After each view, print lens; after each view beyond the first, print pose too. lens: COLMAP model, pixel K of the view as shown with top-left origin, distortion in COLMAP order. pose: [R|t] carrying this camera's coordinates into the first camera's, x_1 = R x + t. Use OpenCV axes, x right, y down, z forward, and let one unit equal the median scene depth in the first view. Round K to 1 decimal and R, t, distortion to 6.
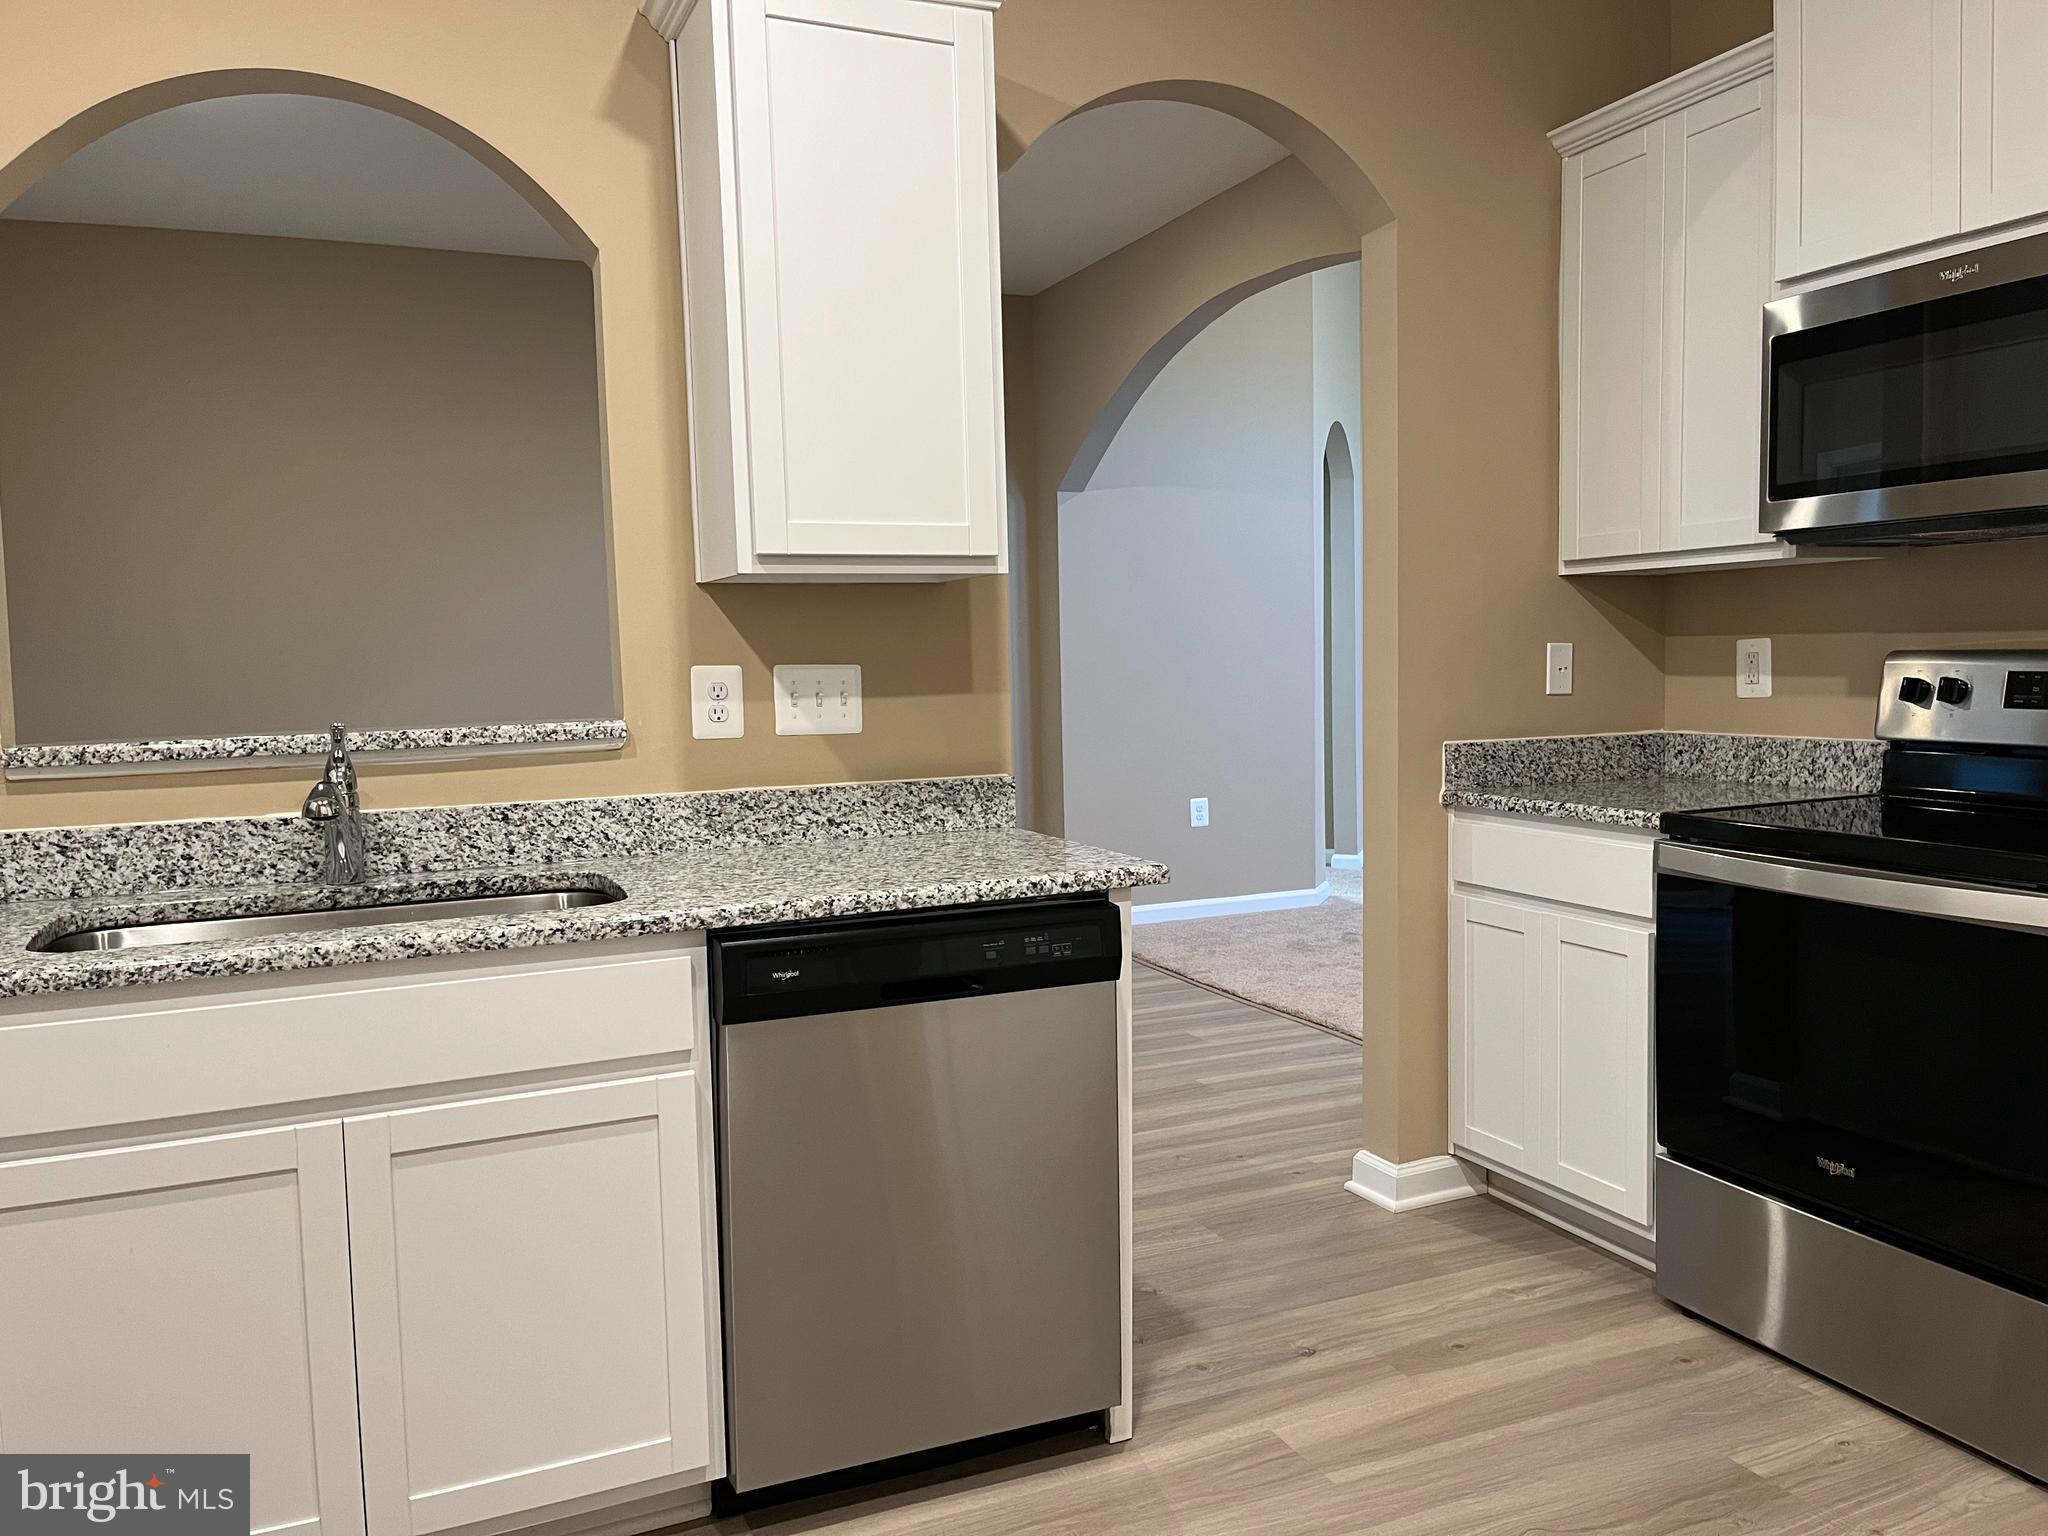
lens RADIAL K [[1549.4, 0, 1038.0], [0, 1549.4, 777.0], [0, 0, 1]] dist [0.072801, -0.076612]
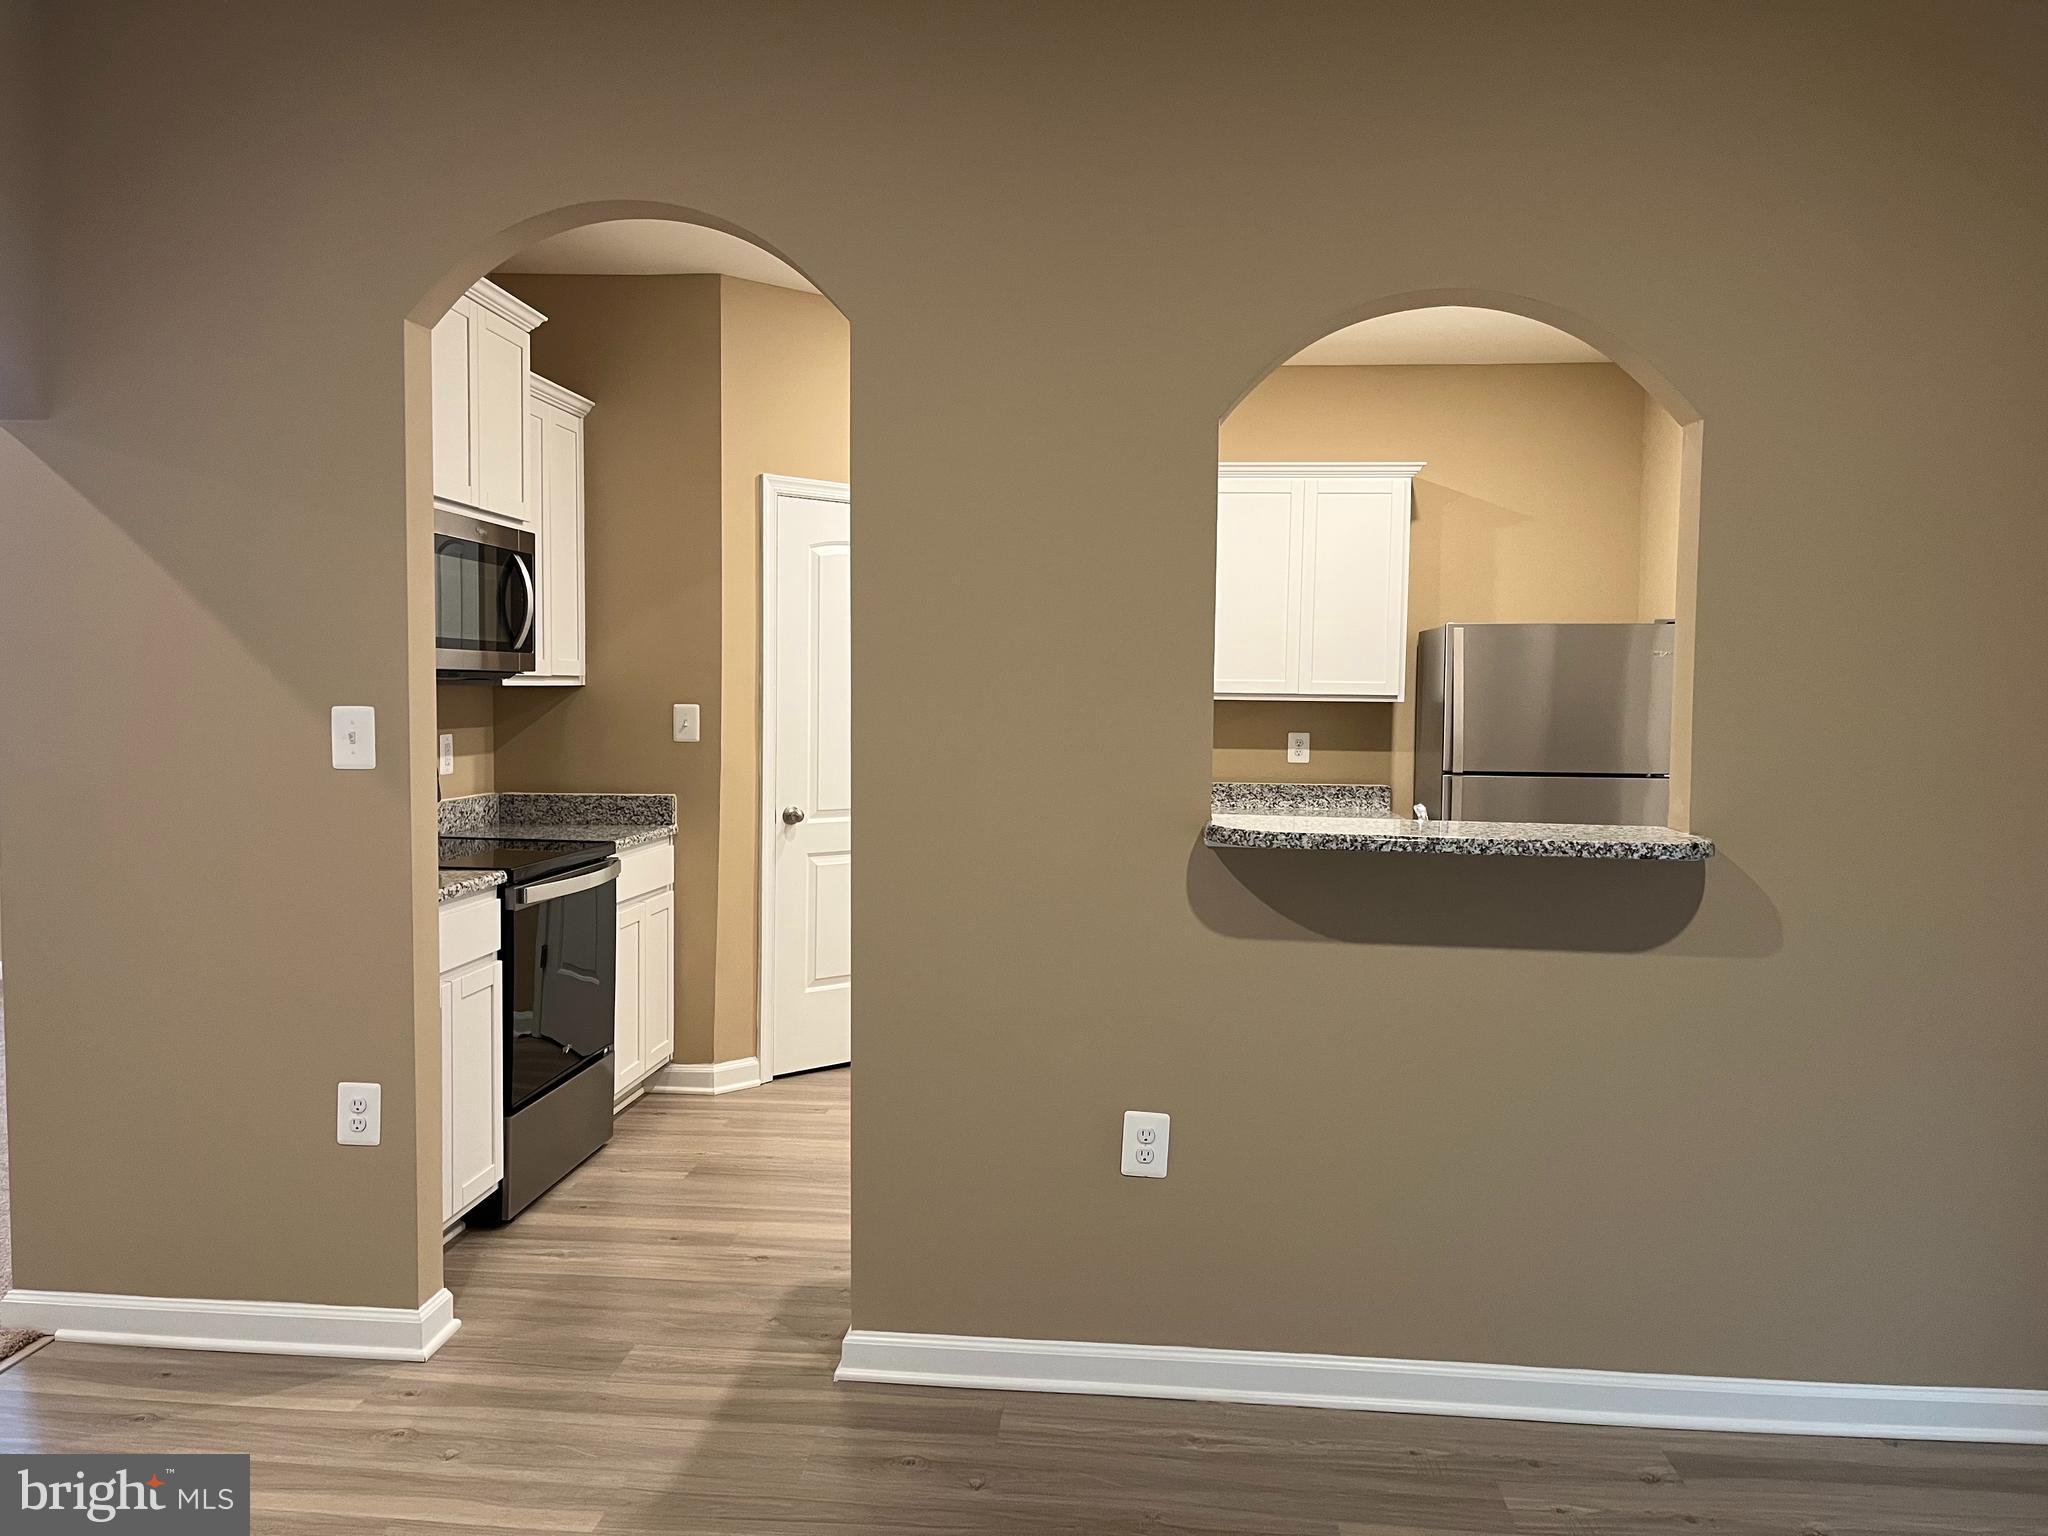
lens RADIAL K [[1549.4, 0, 1038.0], [0, 1549.4, 777.0], [0, 0, 1]] dist [0.072801, -0.076612]
pose [[-0.885255, -0.002414, 0.465101, -0.703556], [0.055540, 0.992283, 0.110861, -0.195450], [-0.461779, 0.123972, -0.878289, 2.112247]]
